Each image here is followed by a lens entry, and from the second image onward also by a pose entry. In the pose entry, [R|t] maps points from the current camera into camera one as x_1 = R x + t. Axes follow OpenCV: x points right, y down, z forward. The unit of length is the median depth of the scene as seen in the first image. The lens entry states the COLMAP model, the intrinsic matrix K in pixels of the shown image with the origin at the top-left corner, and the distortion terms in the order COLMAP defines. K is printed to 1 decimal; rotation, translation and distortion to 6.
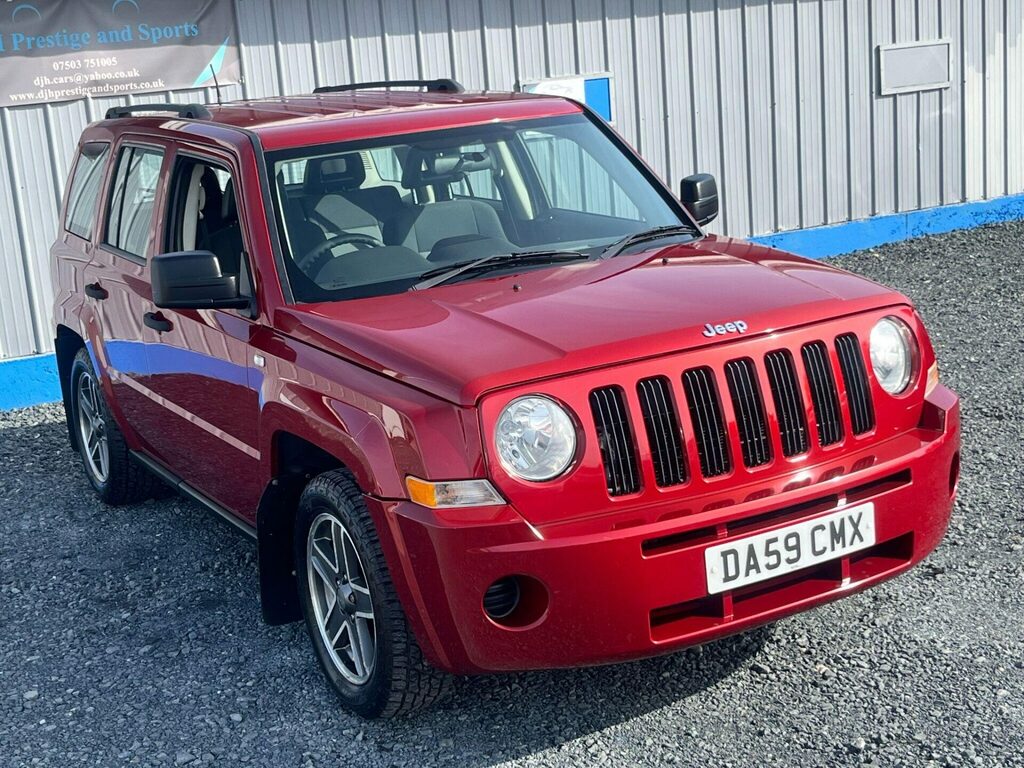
lens RADIAL K [[1472.6, 0, 499.6], [0, 1472.6, 381.9], [0, 0, 1]] dist [0.148190, -0.525451]
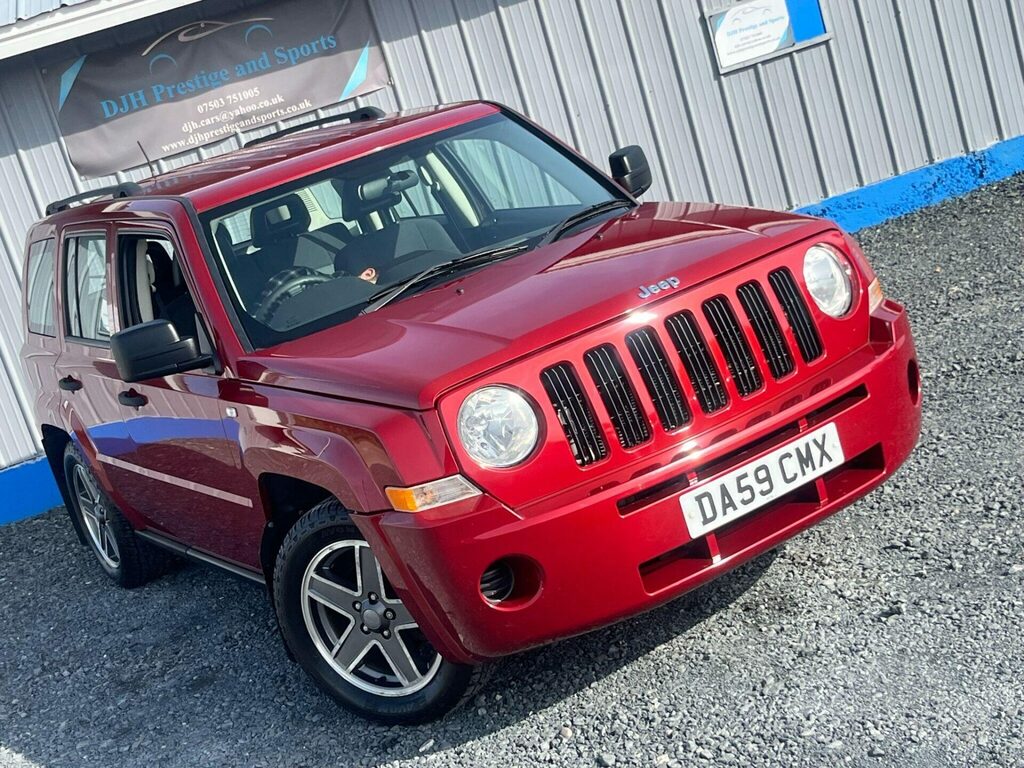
lens RADIAL K [[1559.4, 0, 483.5], [0, 1559.4, 392.2], [0, 0, 1]] dist [0.139526, -0.663223]
pose [[0.978588, -0.204654, -0.021939, 0.041479], [0.204394, 0.978795, -0.013534, 0.025942], [0.024243, 0.008760, 0.999668, -0.098854]]
